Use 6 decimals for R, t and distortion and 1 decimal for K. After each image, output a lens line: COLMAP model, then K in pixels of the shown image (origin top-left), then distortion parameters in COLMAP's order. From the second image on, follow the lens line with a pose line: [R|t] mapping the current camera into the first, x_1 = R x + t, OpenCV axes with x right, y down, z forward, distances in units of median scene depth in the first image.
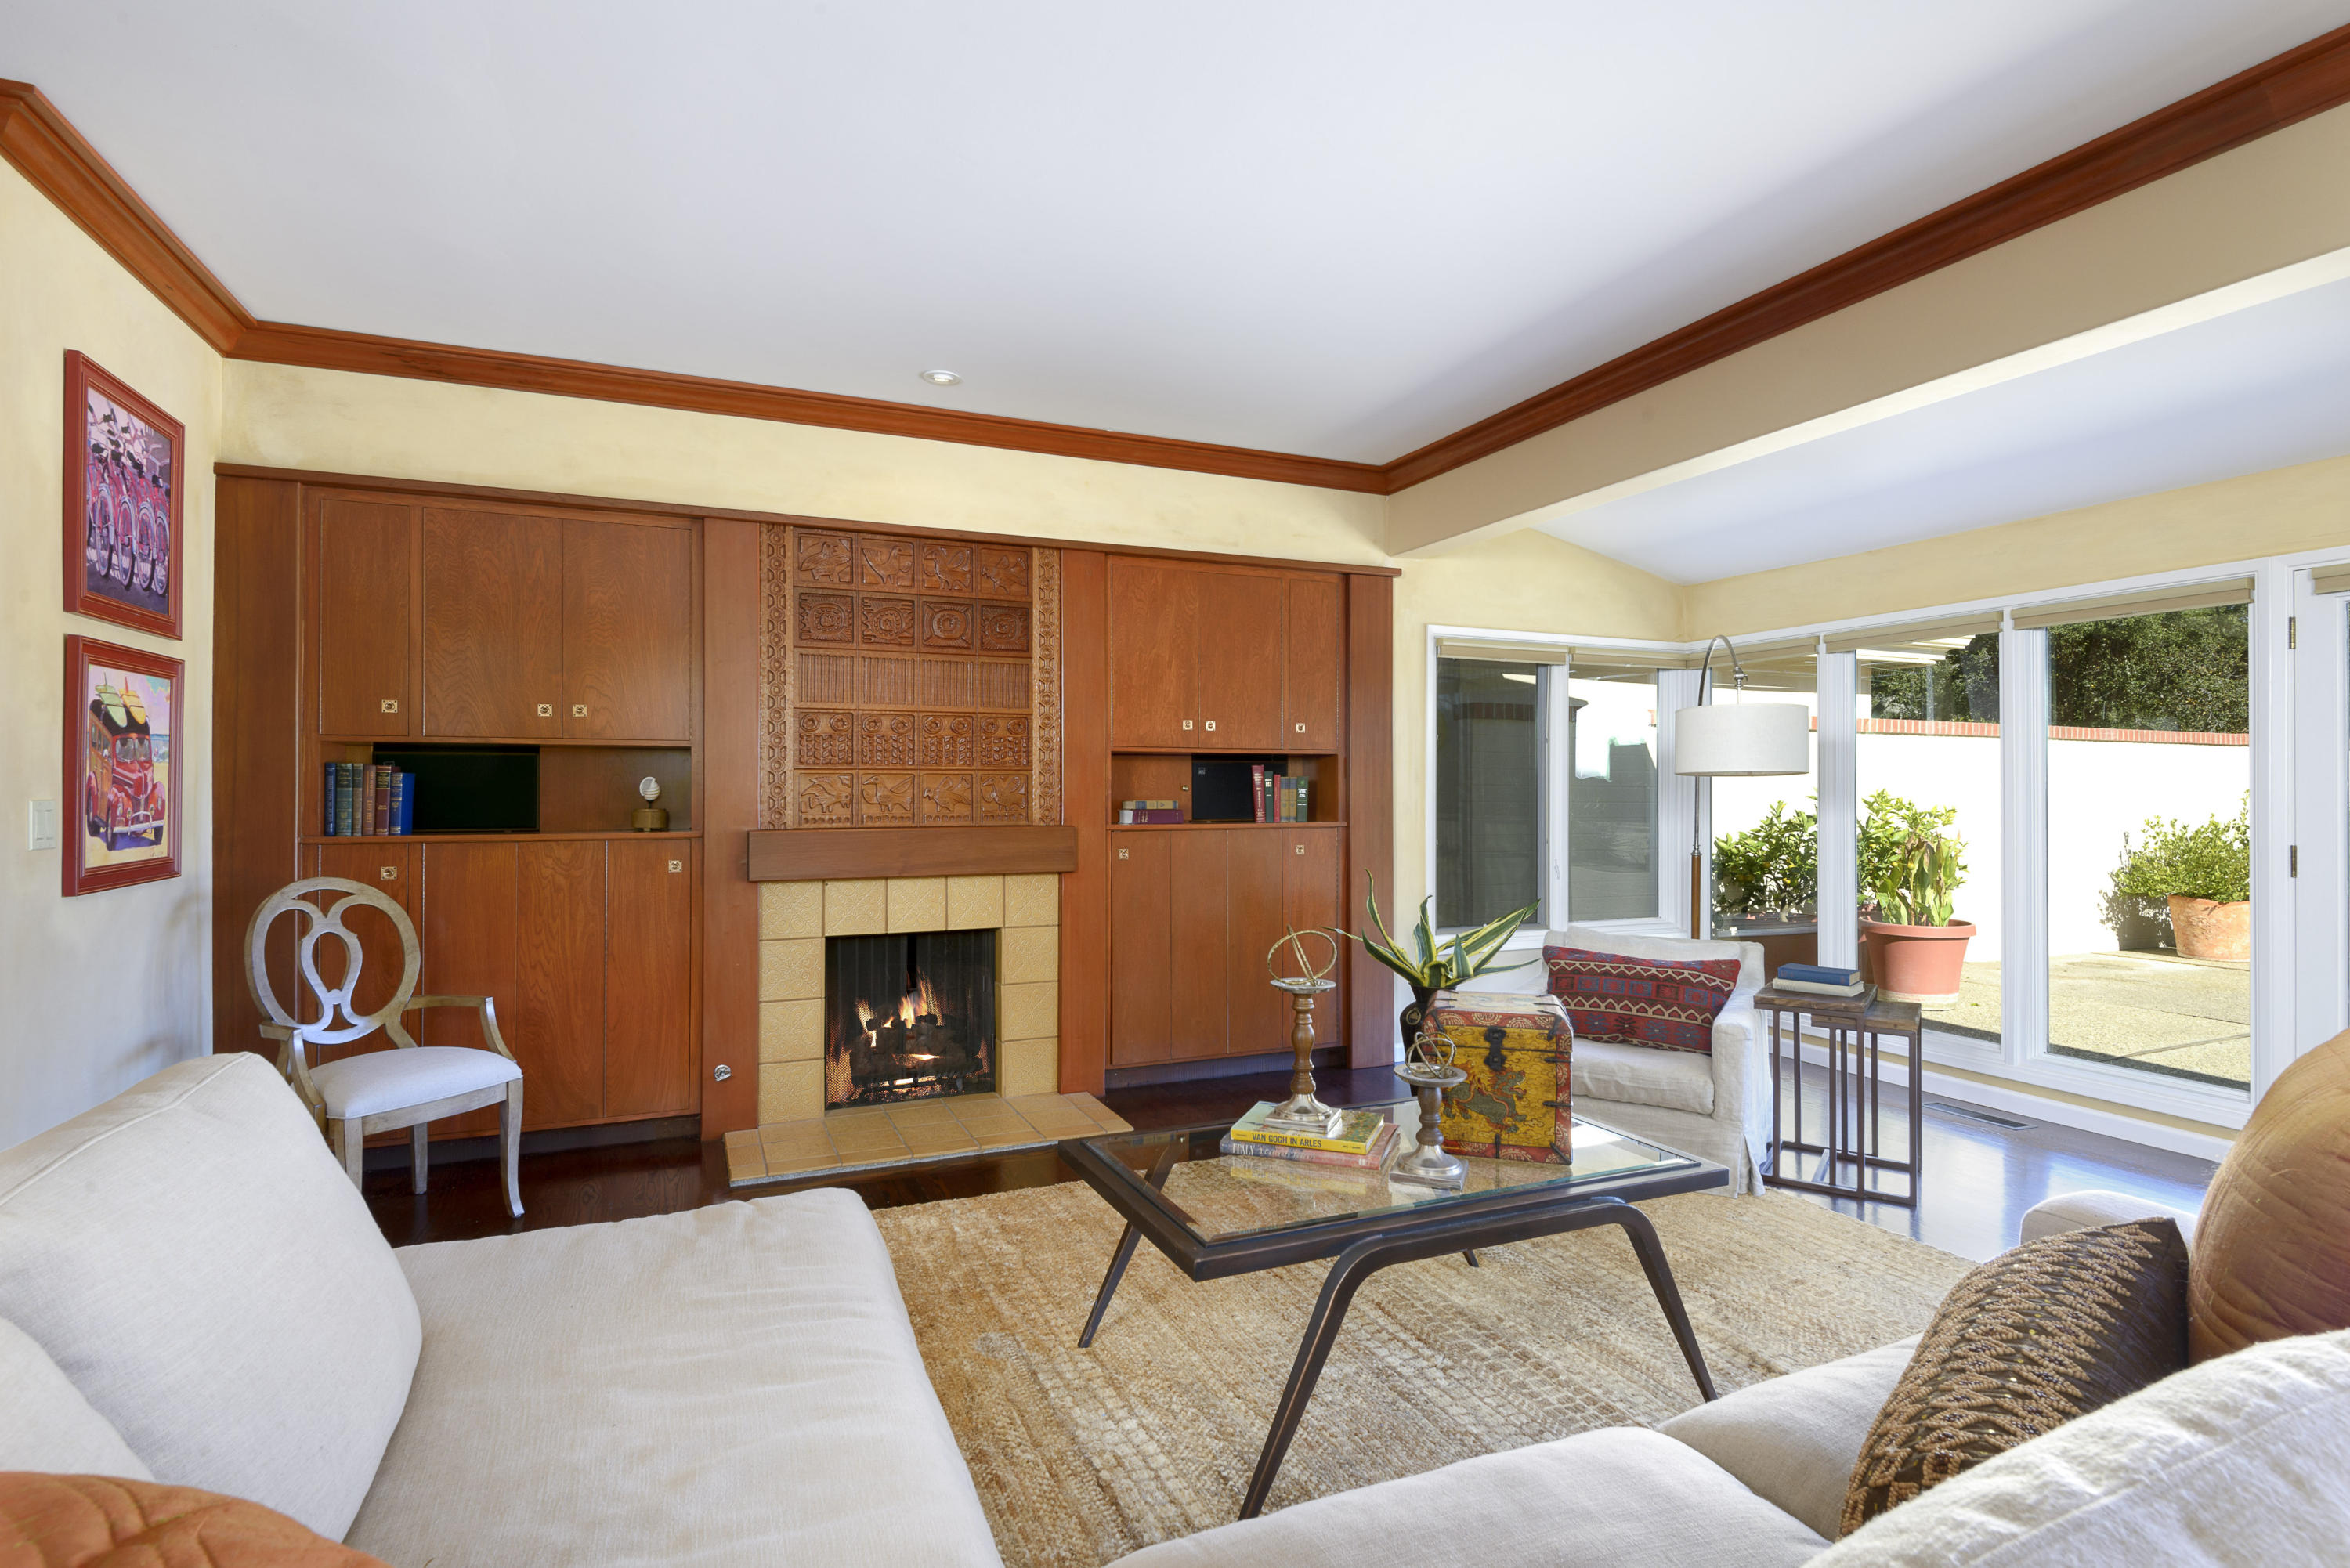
lens RADIAL K [[1136.5, 0, 1174.3], [0, 1136.5, 778.6], [0, 0, 1]] dist [-0.001560, -0.000519]
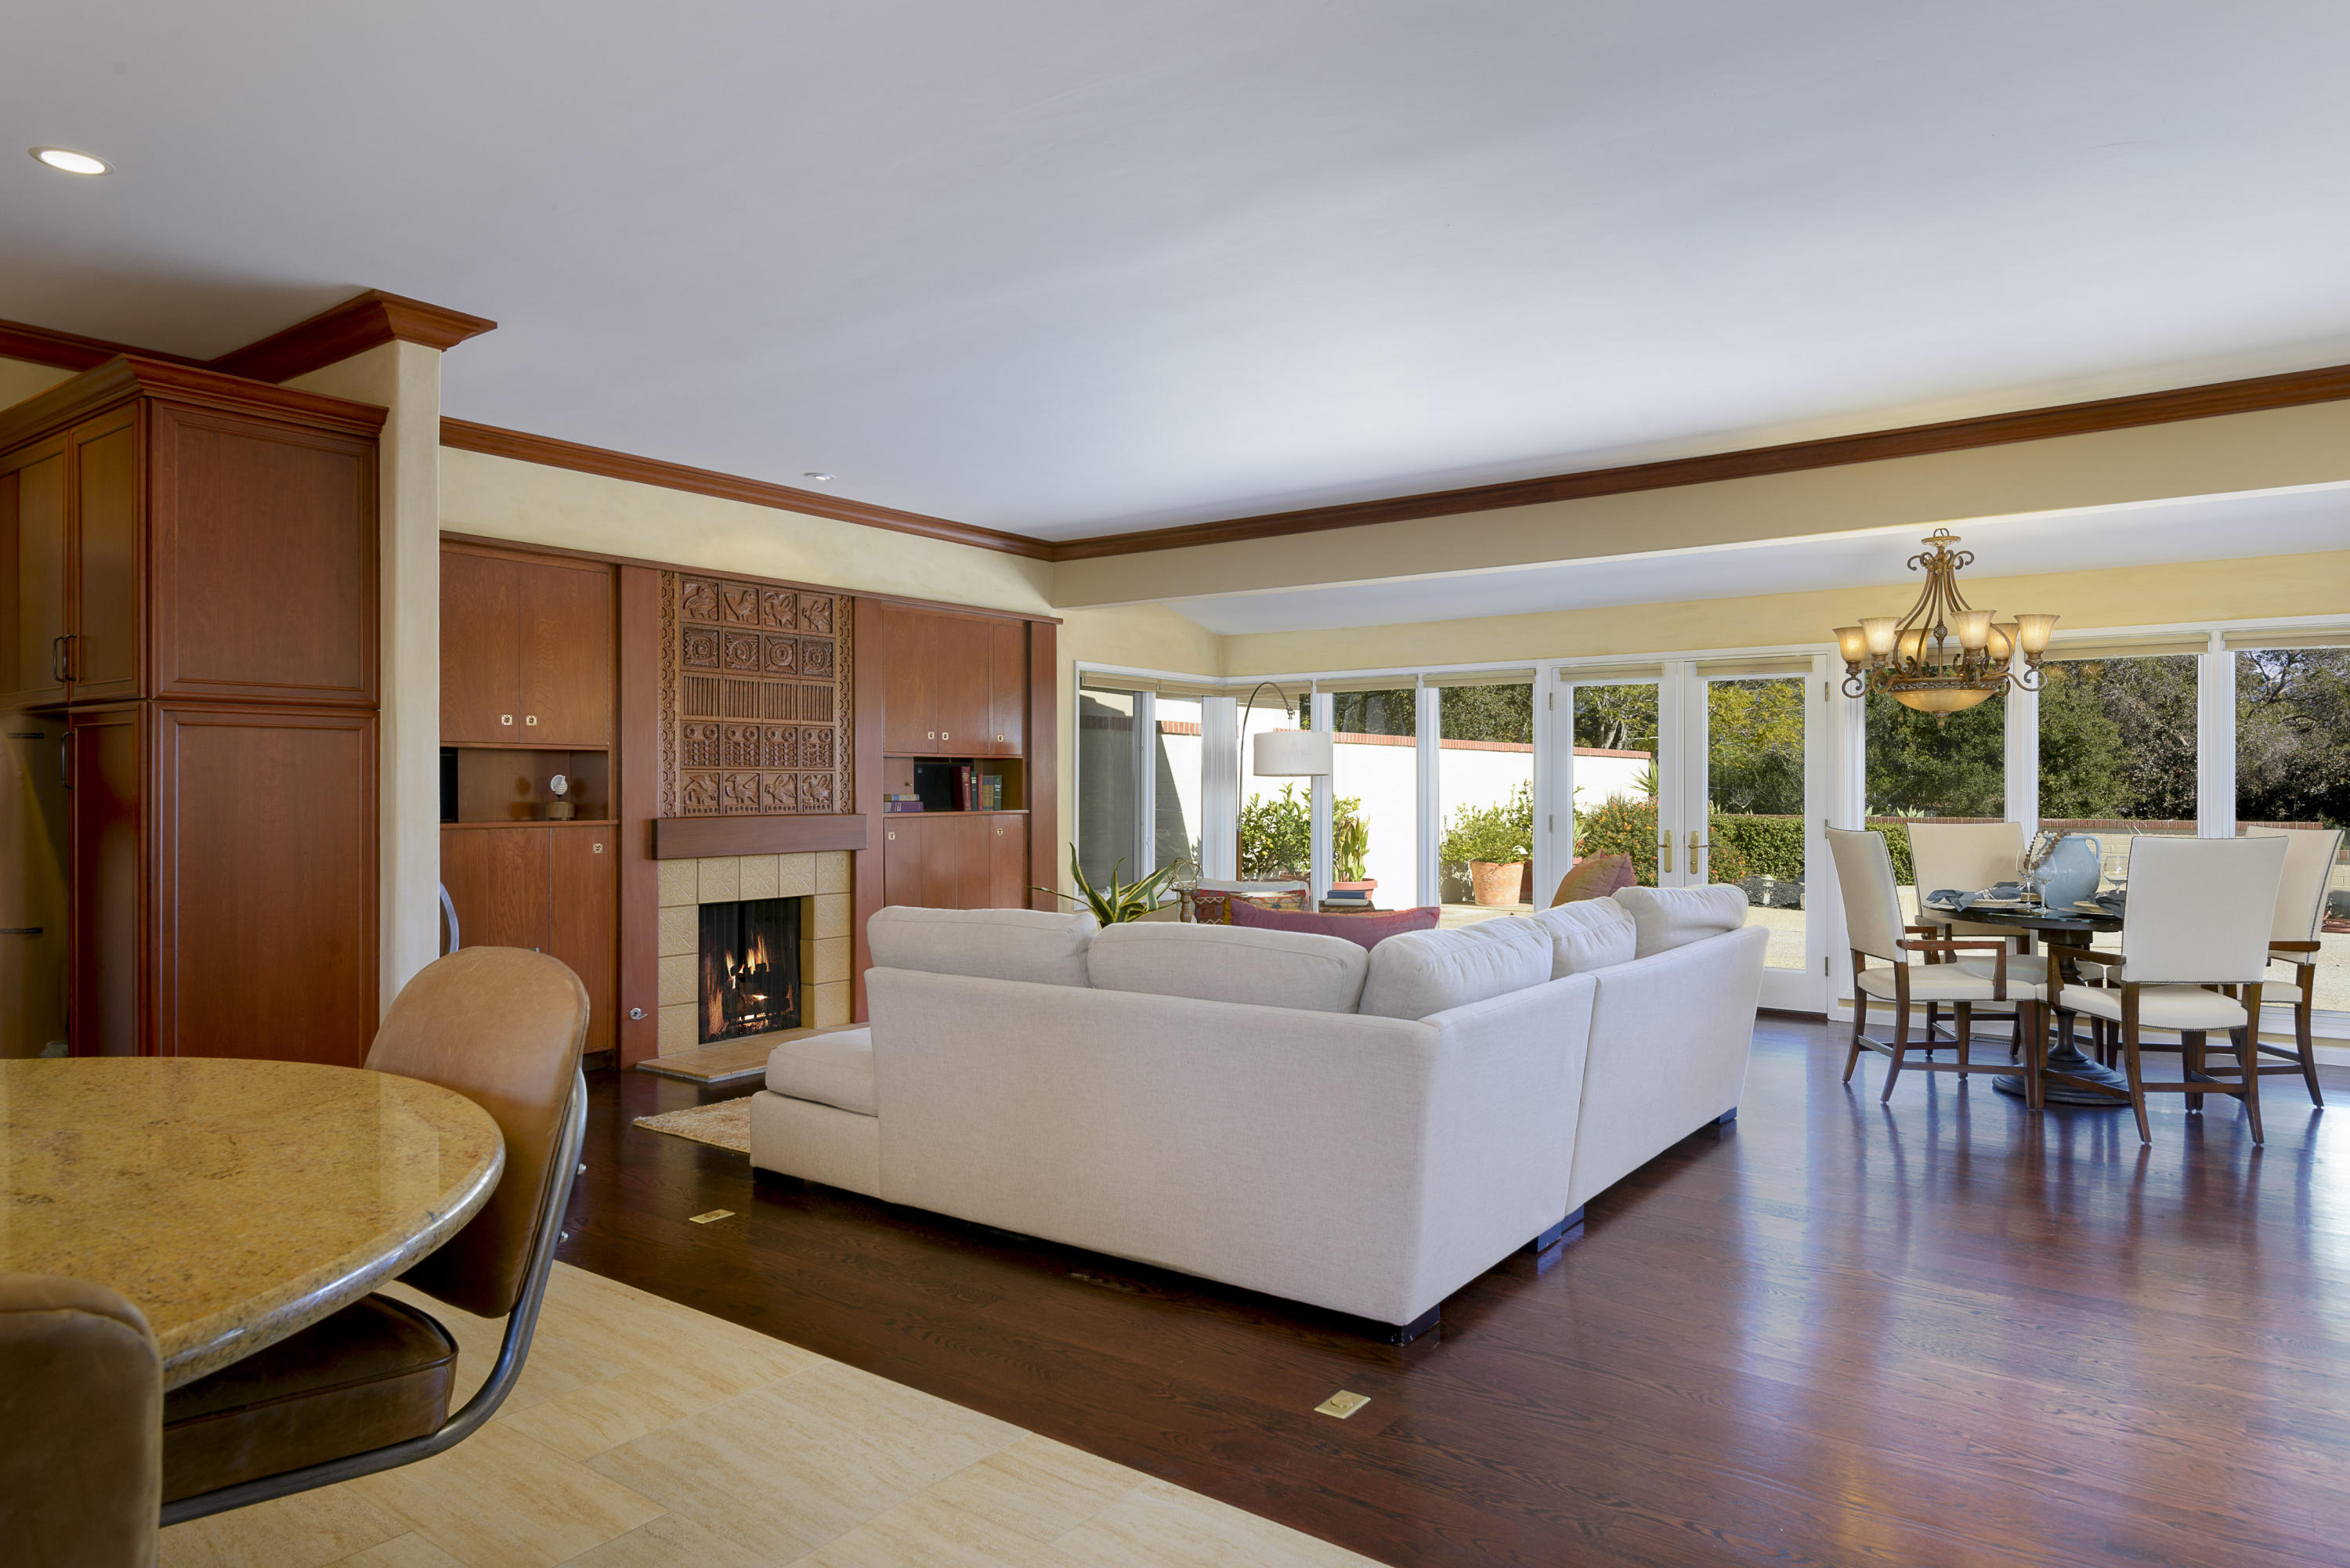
lens RADIAL K [[1443.8, 0, 1171.6], [0, 1443.8, 783.7], [0, 0, 1]] dist [0.000687, 0.000138]
pose [[0.856665, 0.000507, 0.515873, -0.643316], [-0.006722, 0.999926, 0.010179, -0.011319], [-0.515829, -0.012188, 0.856605, -0.591791]]
